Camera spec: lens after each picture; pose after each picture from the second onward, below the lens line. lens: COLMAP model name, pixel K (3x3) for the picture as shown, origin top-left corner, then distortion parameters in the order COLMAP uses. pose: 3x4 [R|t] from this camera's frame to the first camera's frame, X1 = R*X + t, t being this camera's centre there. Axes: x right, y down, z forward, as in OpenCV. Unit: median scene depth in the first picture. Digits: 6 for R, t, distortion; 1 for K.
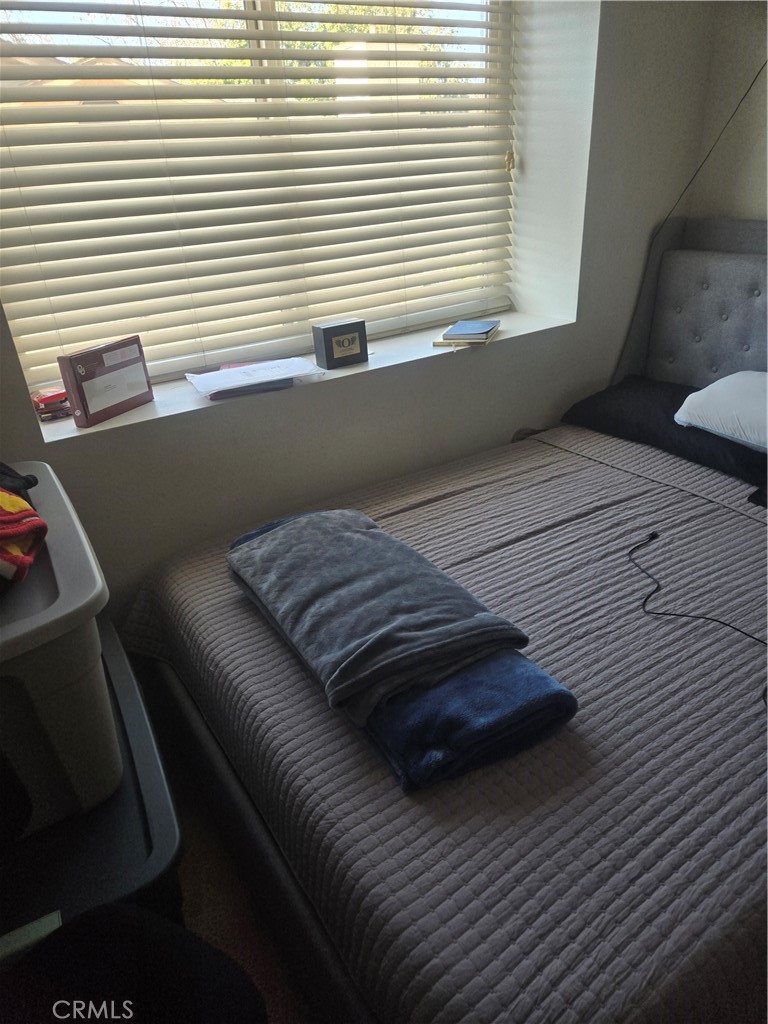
lens RADIAL K [[671.6, 0, 381.1], [0, 671.6, 525.8], [0, 0, 1]] dist [0.059723, -0.048299]
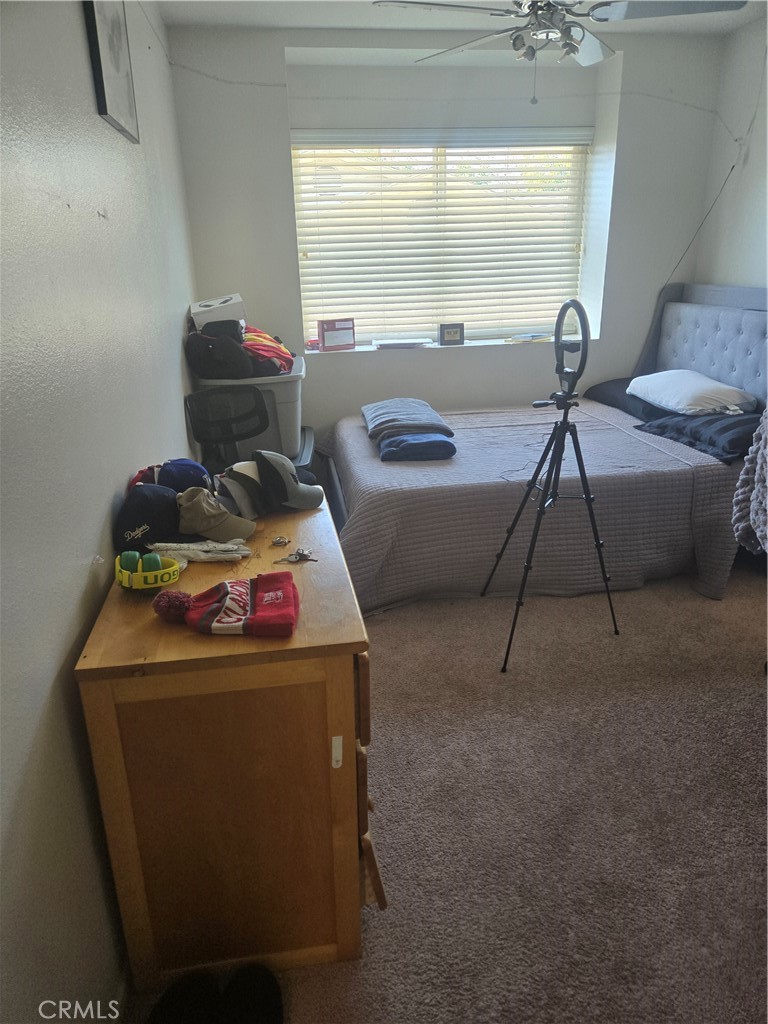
lens RADIAL K [[691.1, 0, 384.0], [0, 691.1, 512.0], [0, 0, 1]] dist [0.084627, 0.001149]
pose [[0.916493, 0.171162, -0.361585, 0.606932], [-0.213916, 0.973455, -0.081402, 0.457974], [0.338053, 0.151953, 0.928779, -0.900060]]
